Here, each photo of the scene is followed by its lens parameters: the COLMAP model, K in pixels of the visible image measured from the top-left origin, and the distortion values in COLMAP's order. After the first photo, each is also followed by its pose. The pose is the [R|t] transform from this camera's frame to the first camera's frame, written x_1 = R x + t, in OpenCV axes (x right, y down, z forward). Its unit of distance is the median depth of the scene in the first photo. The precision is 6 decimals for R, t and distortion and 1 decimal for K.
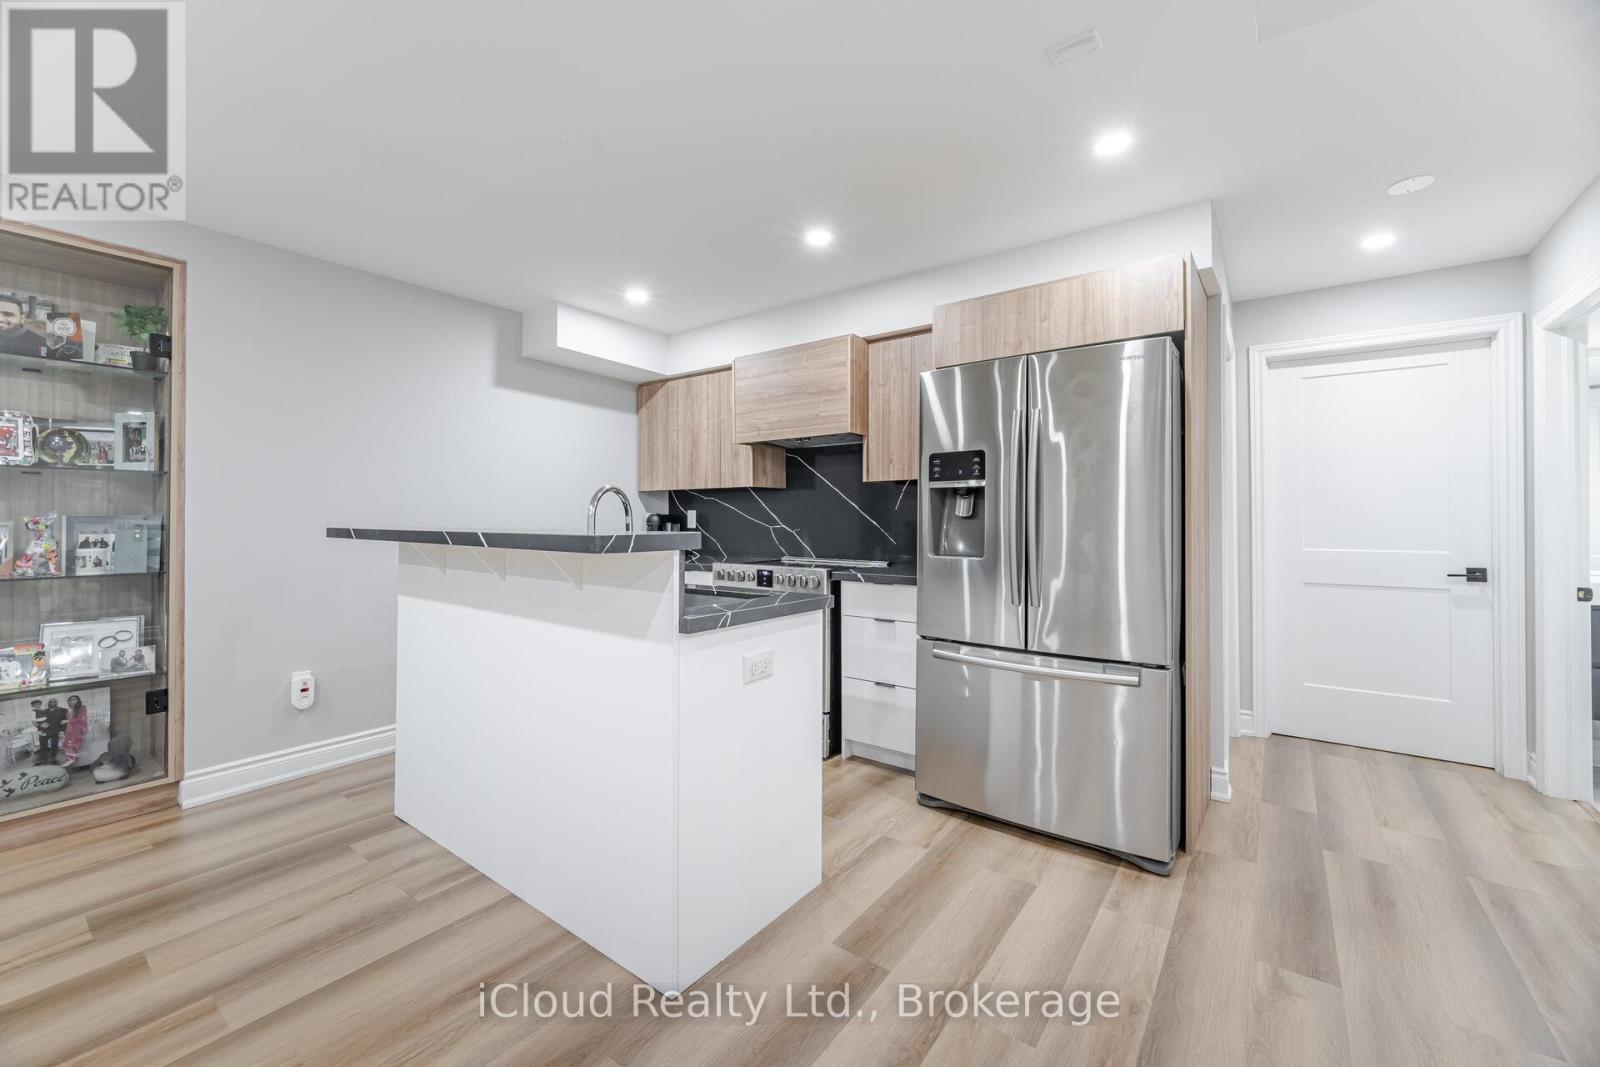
lens RADIAL K [[641.3, 0, 797.7], [0, 641.3, 518.4], [0, 0, 1]] dist [-0.005381, -0.000119]
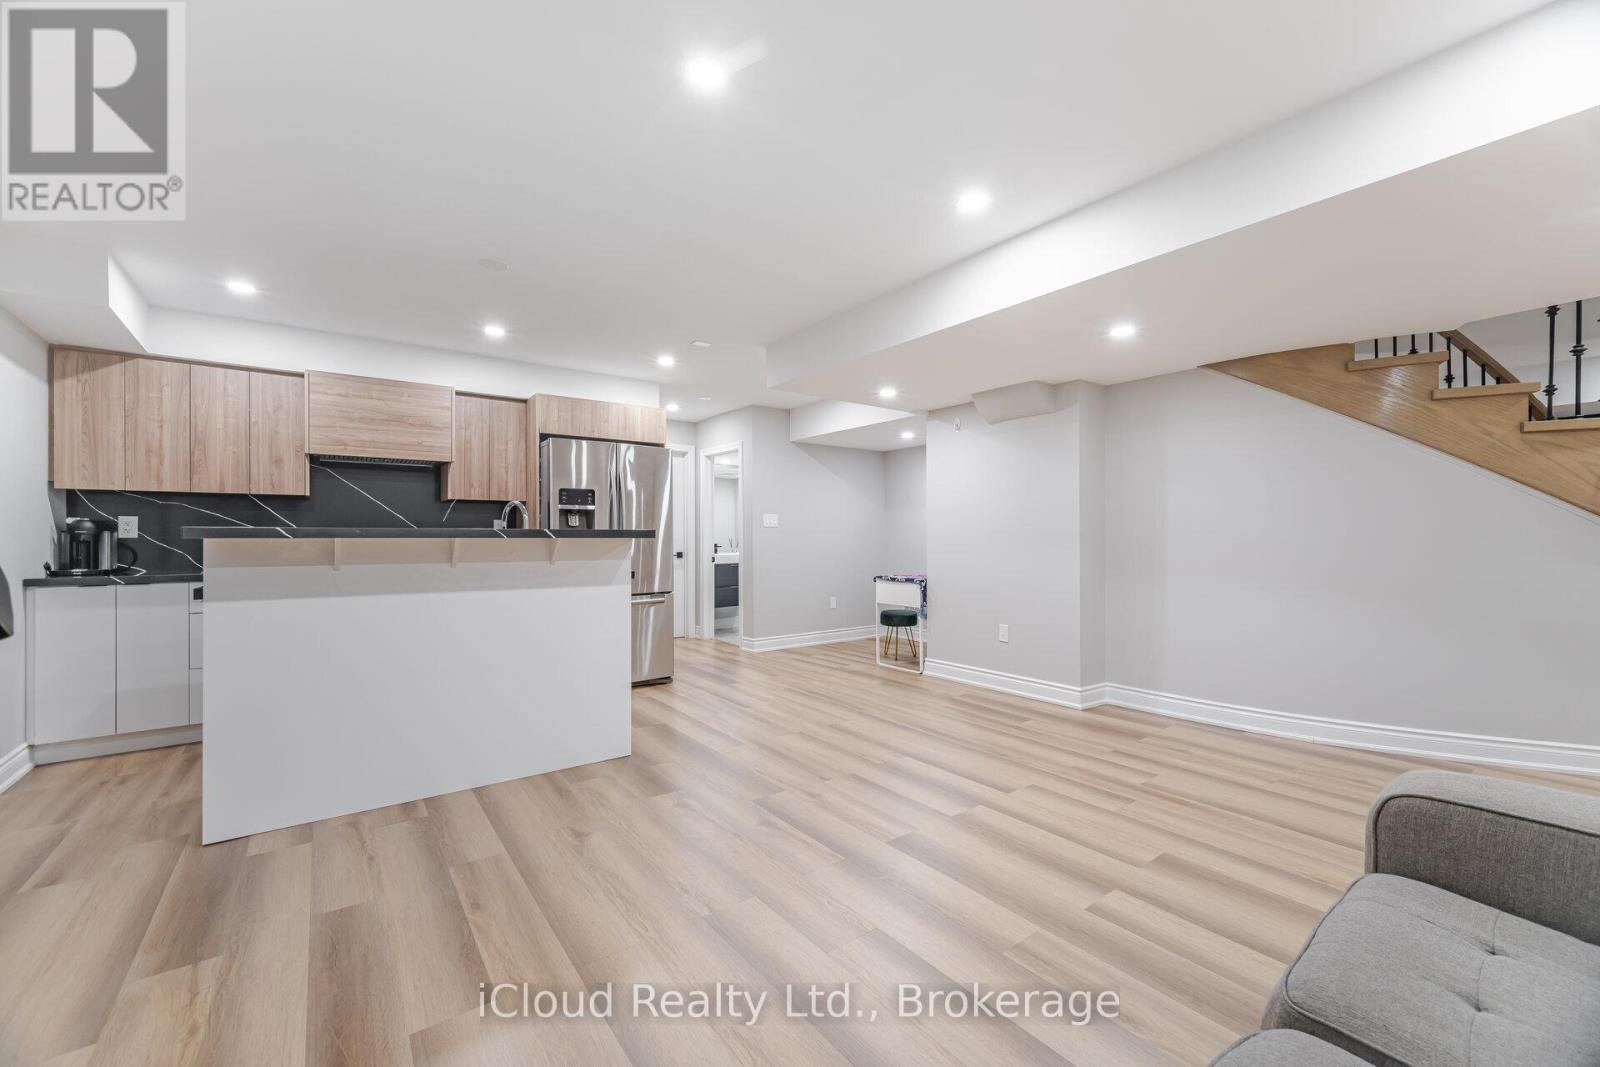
lens RADIAL K [[641.3, 0, 795.3], [0, 641.3, 537.7], [0, 0, 1]] dist [-0.005381, -0.000119]
pose [[0.278003, -0.001272, 0.960579, -1.215028], [0.002564, 0.999997, 0.000582, 0.028902], [-0.960577, 0.002302, 0.278005, -0.053604]]
